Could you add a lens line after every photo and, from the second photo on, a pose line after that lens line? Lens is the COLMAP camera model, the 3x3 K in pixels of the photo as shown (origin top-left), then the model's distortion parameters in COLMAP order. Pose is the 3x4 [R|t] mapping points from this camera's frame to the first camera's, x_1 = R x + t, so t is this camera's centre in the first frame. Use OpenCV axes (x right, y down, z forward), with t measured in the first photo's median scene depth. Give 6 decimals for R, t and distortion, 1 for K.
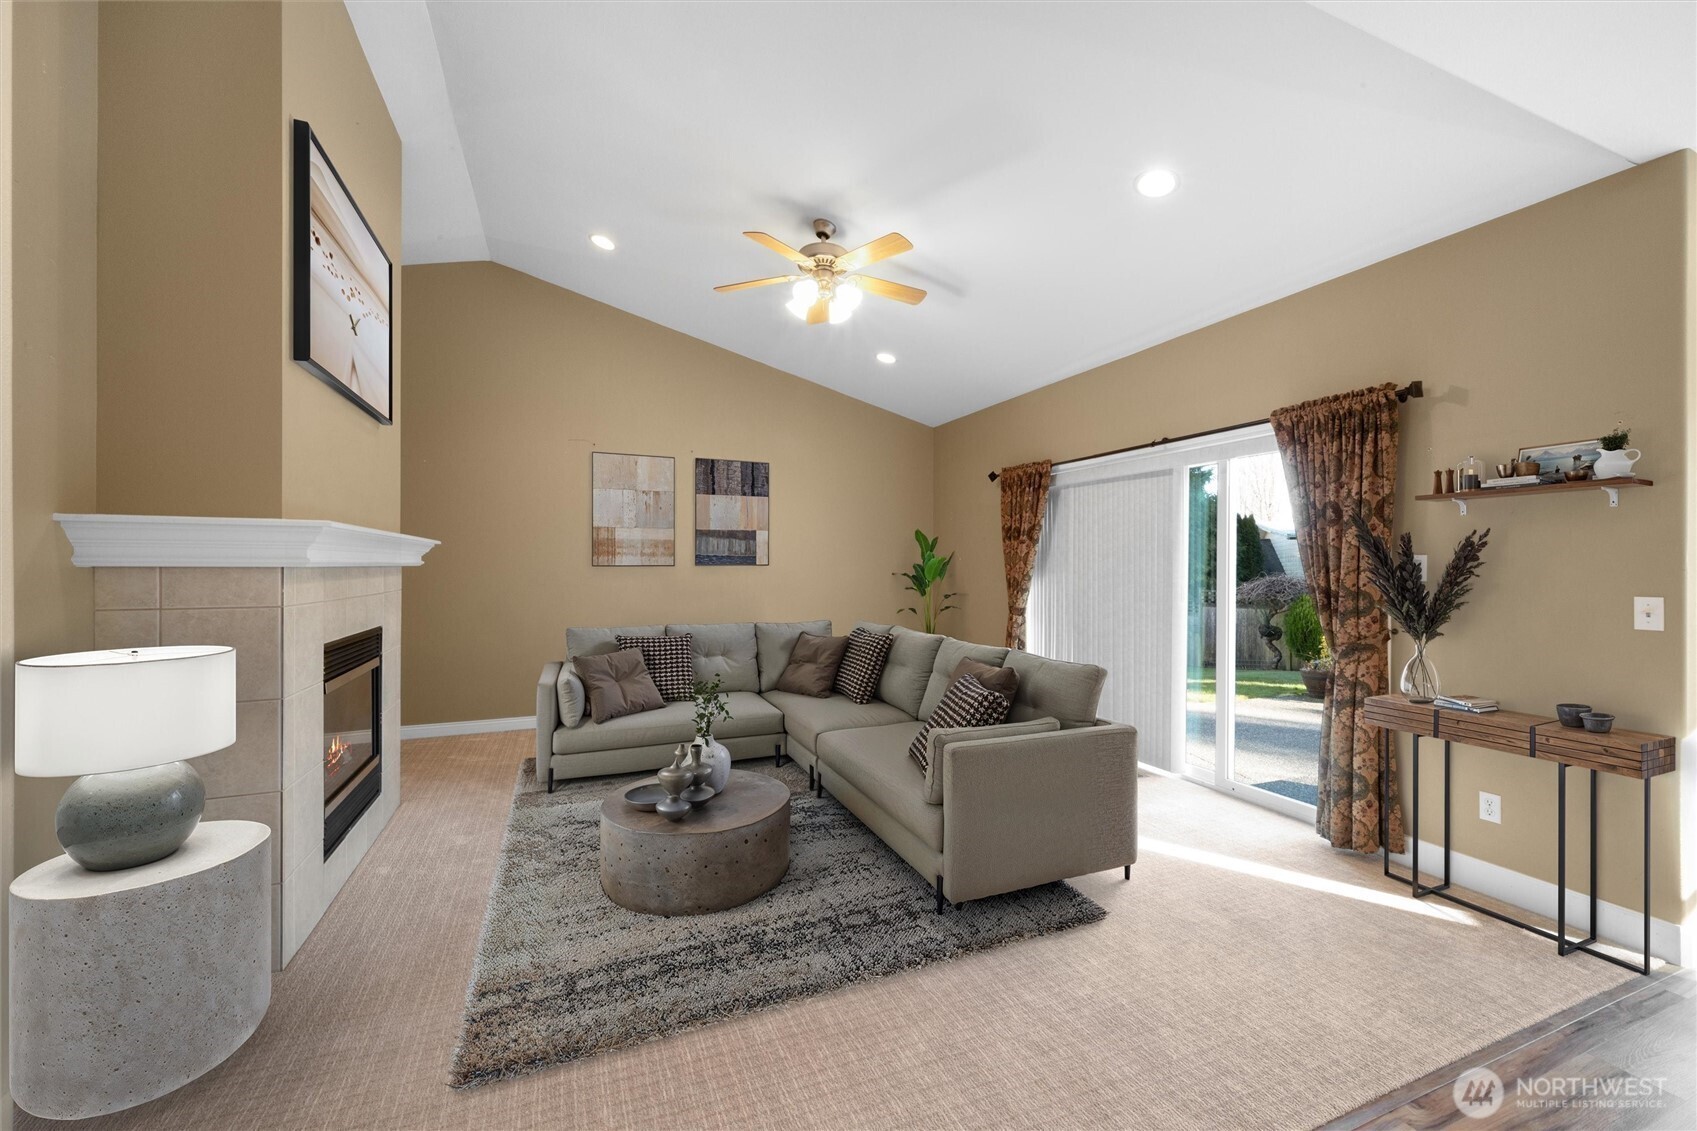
lens RADIAL K [[686.1, 0, 857.8], [0, 686.1, 566.9], [0, 0, 1]] dist [-0.002120, 0.000139]
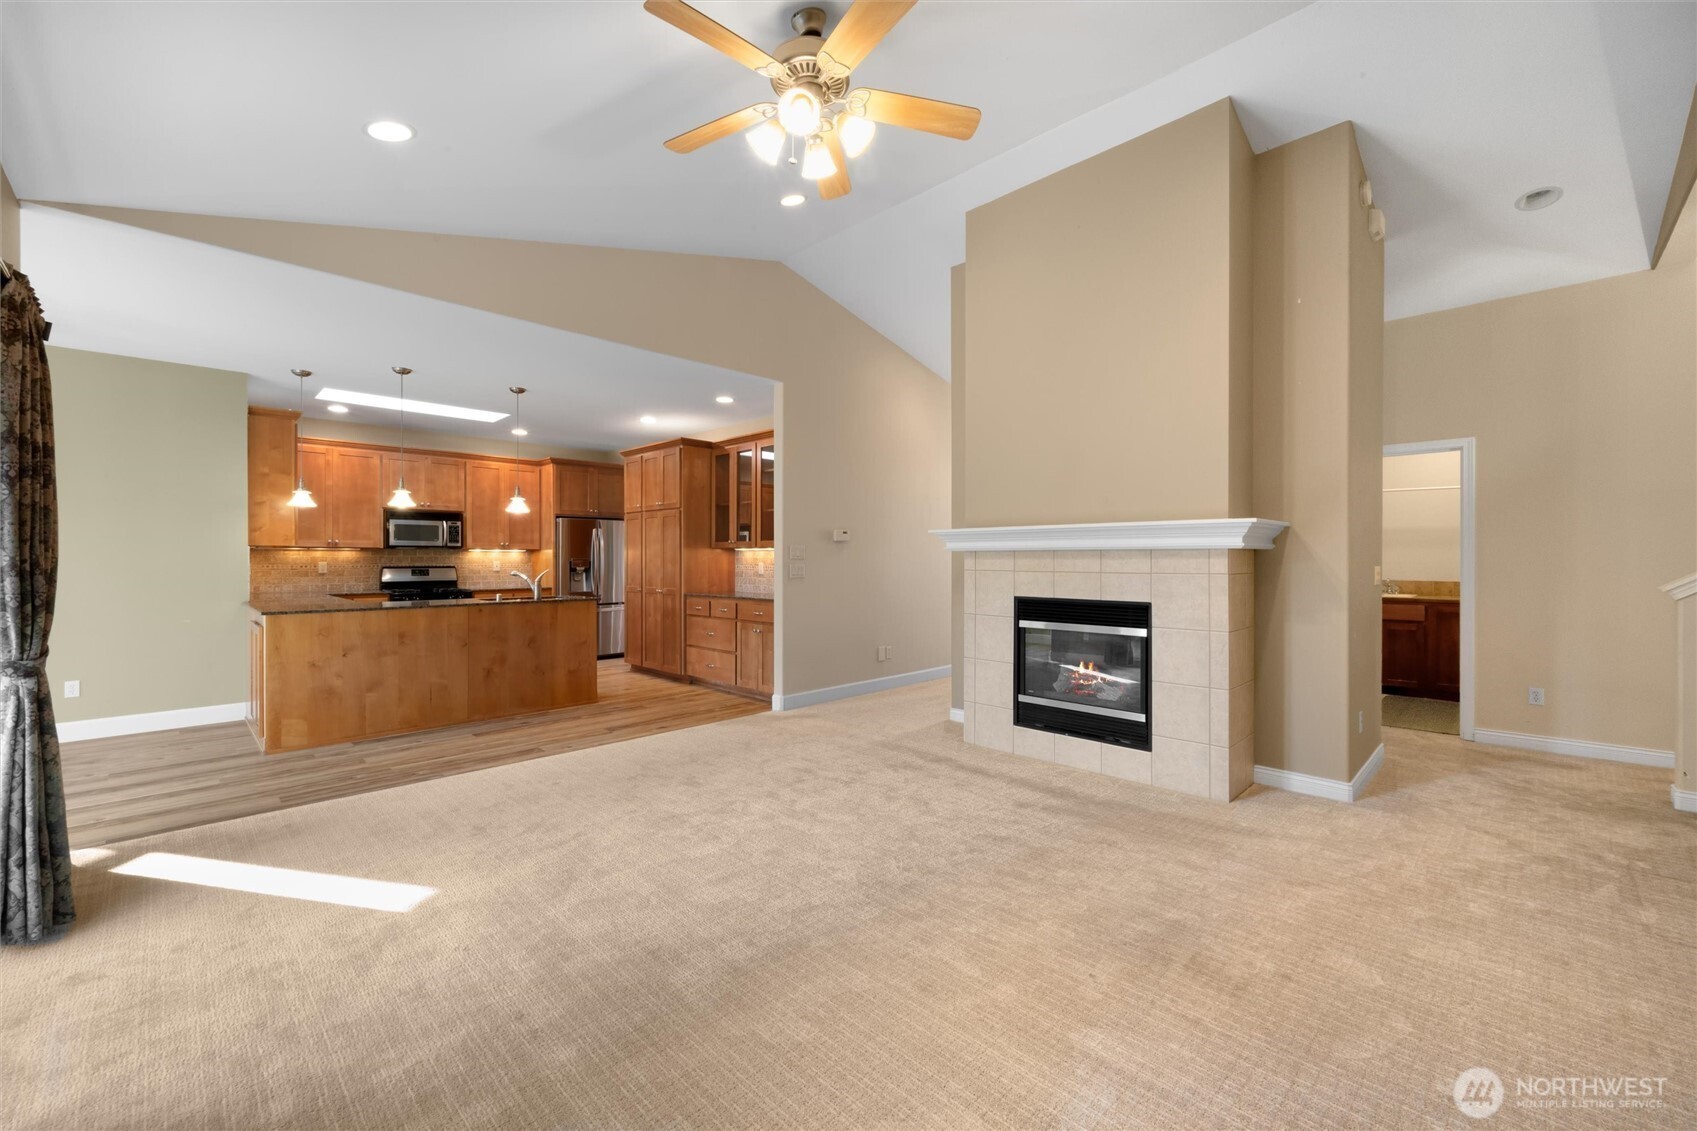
lens RADIAL K [[686.1, 0, 854.4], [0, 686.1, 562.6], [0, 0, 1]] dist [-0.002120, 0.000139]
pose [[-0.923612, -0.001159, -0.383326, 0.160477], [-0.004534, 0.999959, 0.007902, 0.012286], [0.383301, 0.009036, -0.923579, 1.624443]]
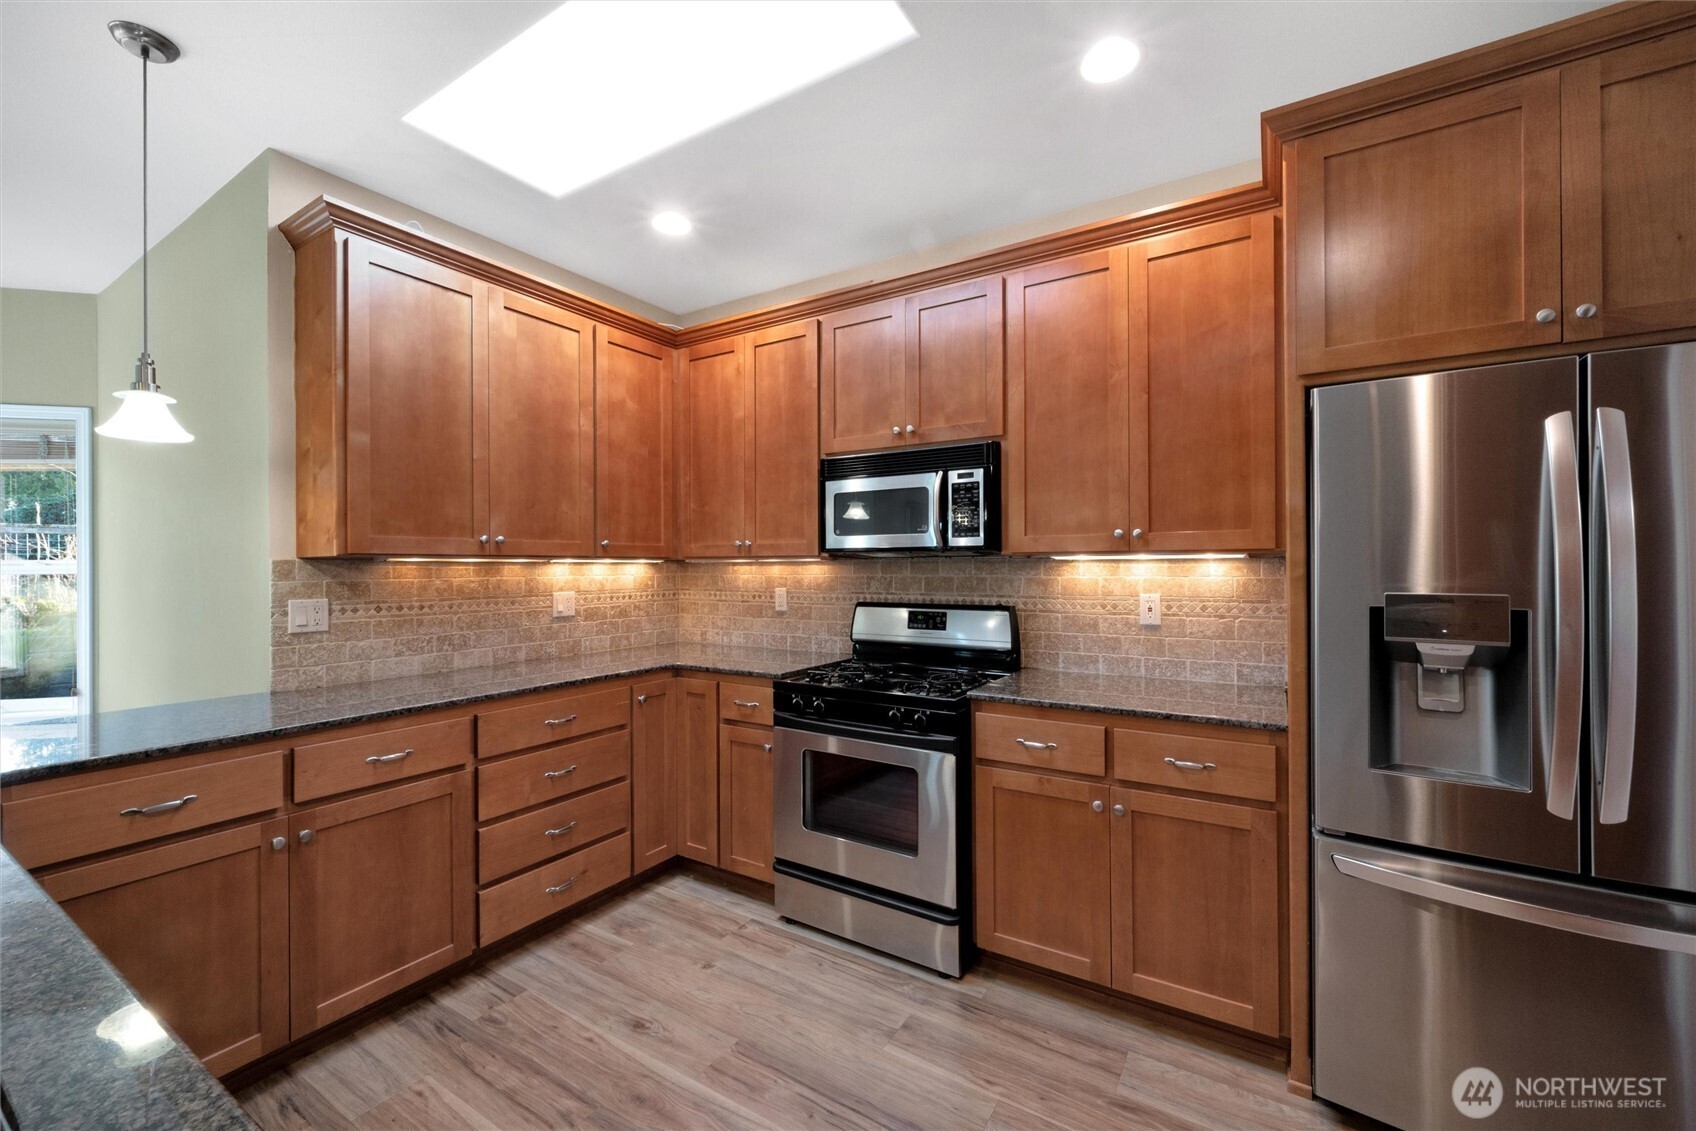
lens RADIAL K [[685.7, 0, 838.7], [0, 685.7, 563.5], [0, 0, 1]] dist [-0.002120, 0.000139]
pose [[-0.563322, 0.003752, 0.826229, 0.004742], [0.006692, 0.999978, 0.000021, 0.000796], [-0.826210, 0.005541, -0.563335, -0.208940]]
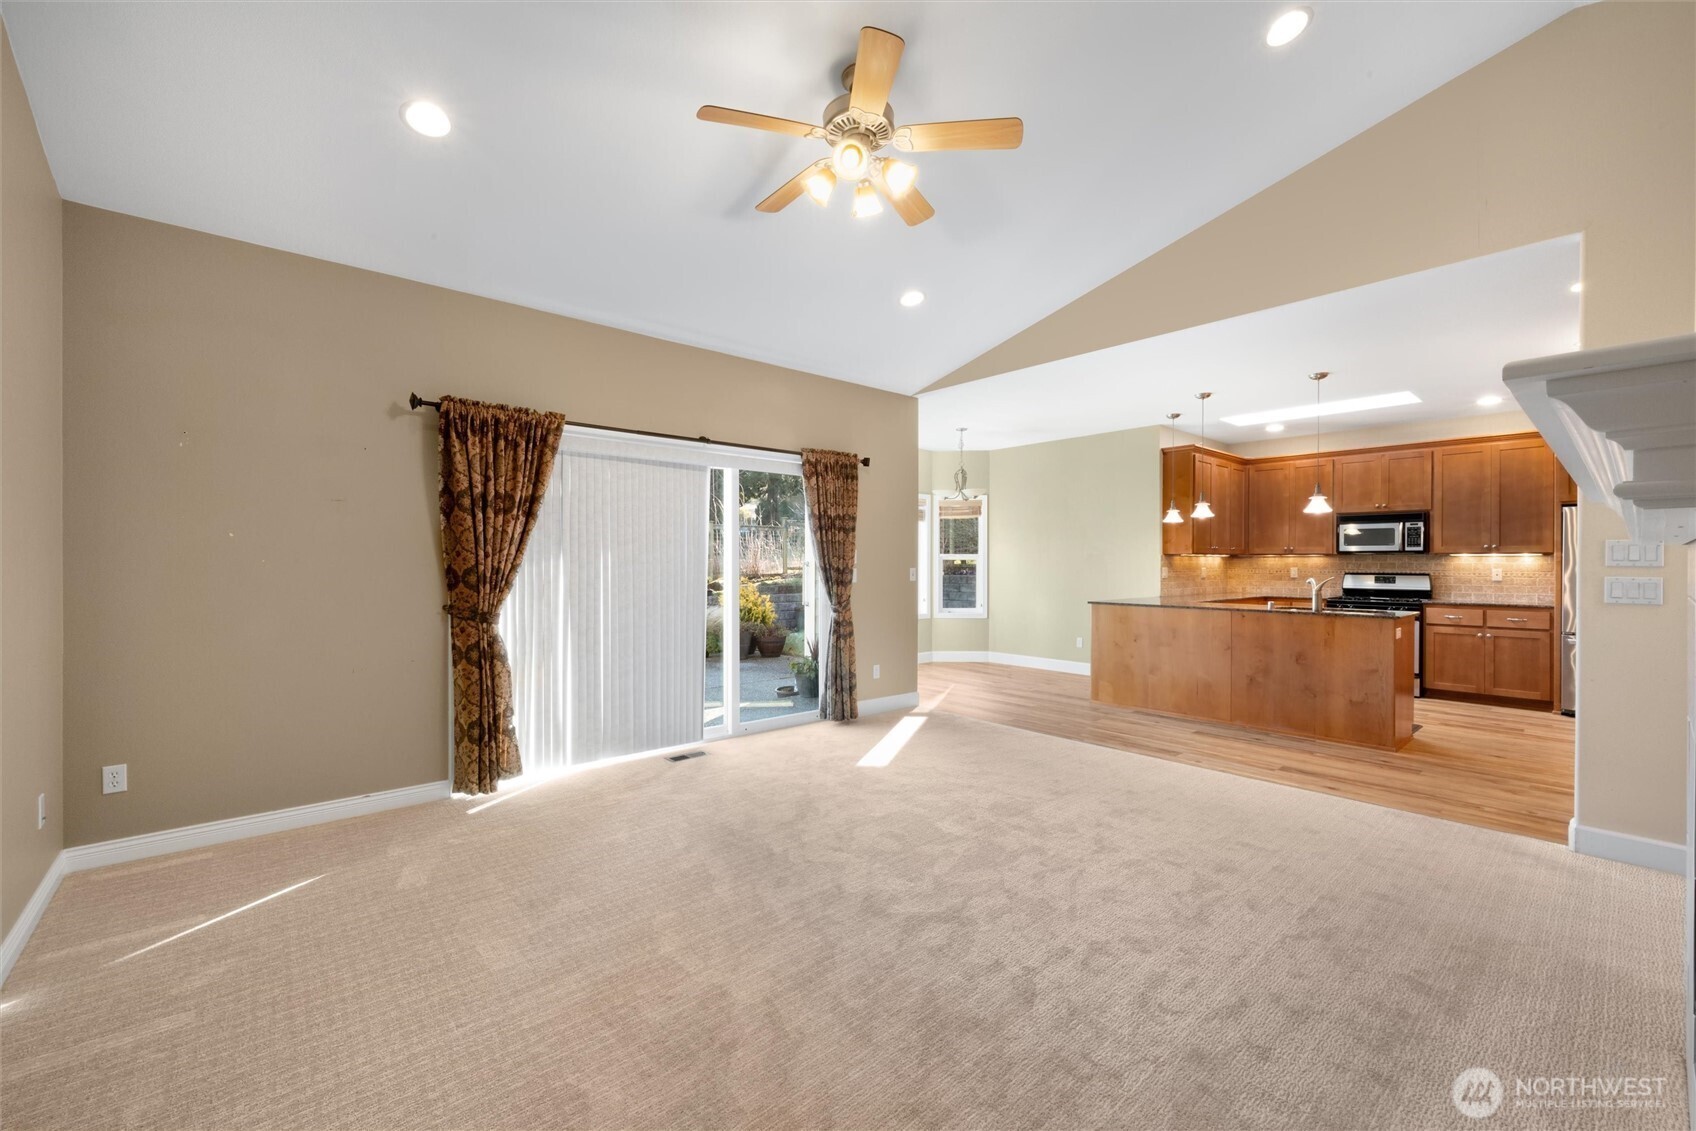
lens RADIAL K [[685.7, 0, 849.1], [0, 685.7, 565.9], [0, 0, 1]] dist [-0.002120, 0.000139]
pose [[-0.310900, -0.007073, 0.950416, -0.738627], [0.000217, 0.999972, 0.007513, 0.011085], [-0.950443, 0.002543, -0.310890, 1.237459]]
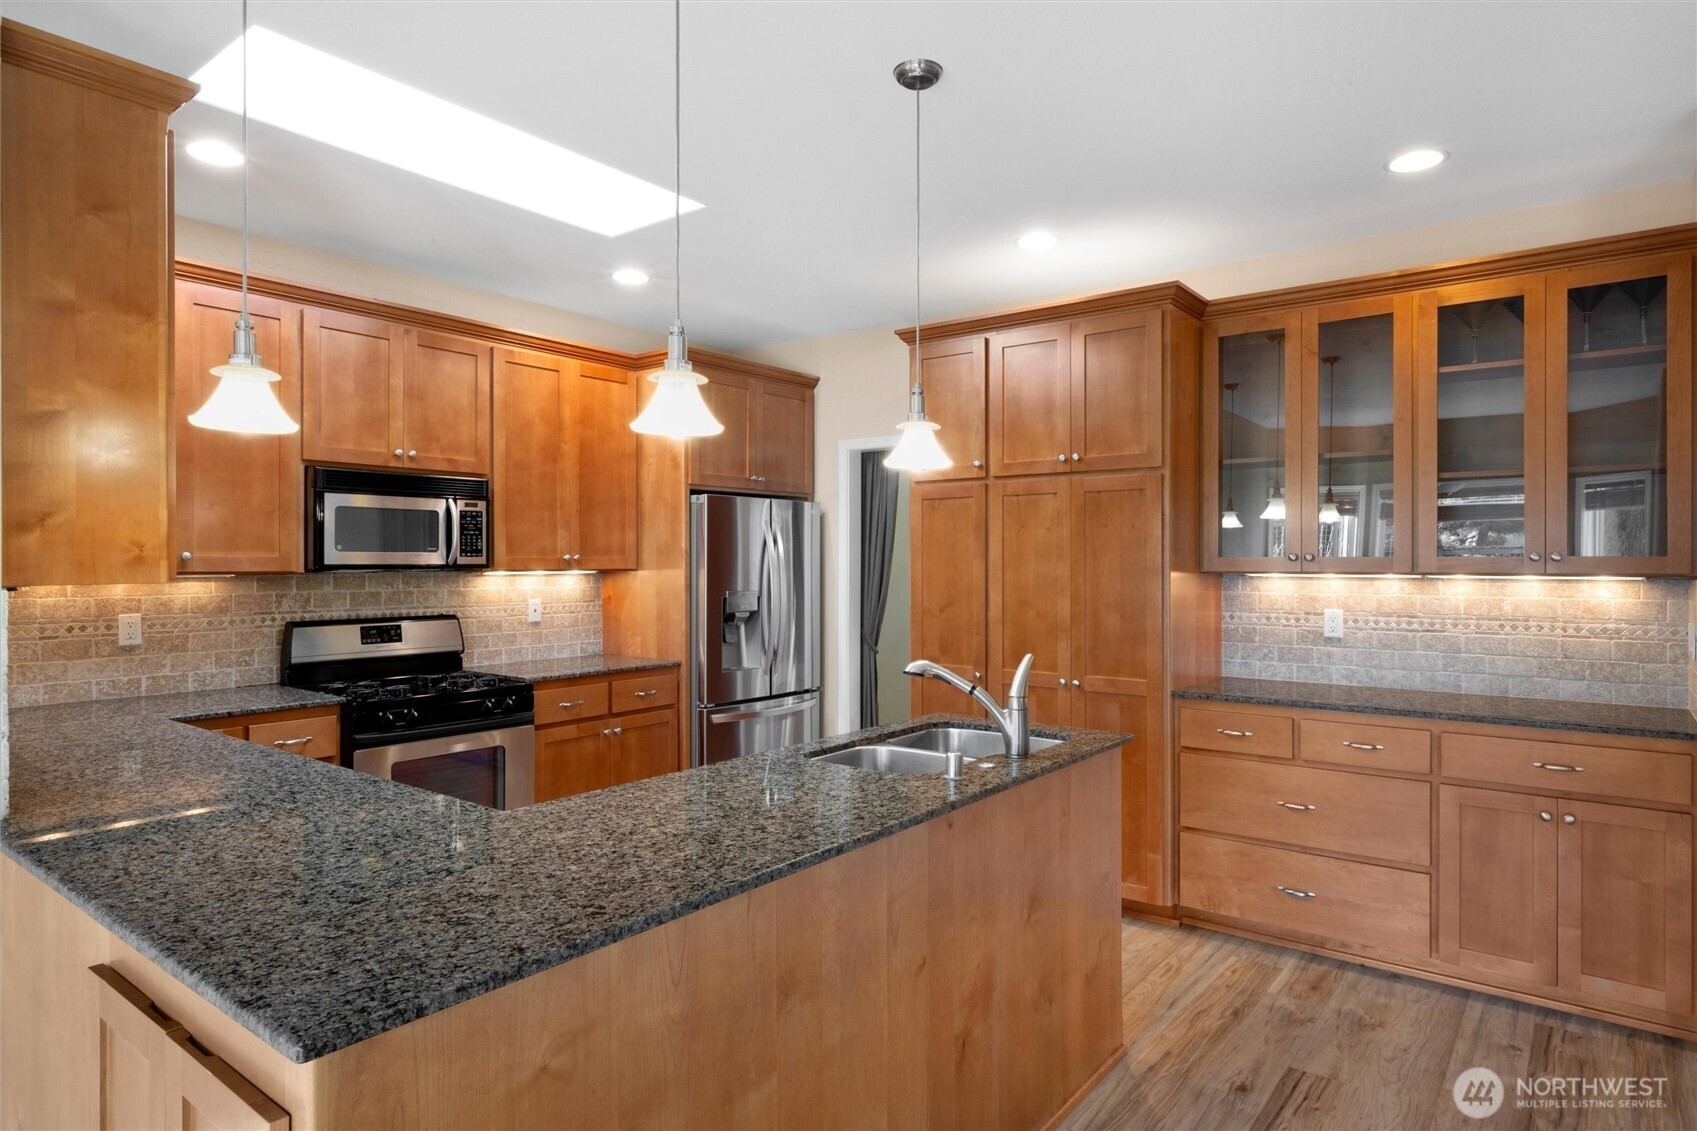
lens RADIAL K [[968.0, 0, 852.2], [0, 968.0, 565.7], [0, 0, 1]] dist [-0.003804, -0.003351]
pose [[-0.870391, -0.000221, -0.492361, 0.635480], [-0.004568, 0.999960, 0.007626, -0.023541], [0.492340, 0.008887, -0.870358, 0.482470]]
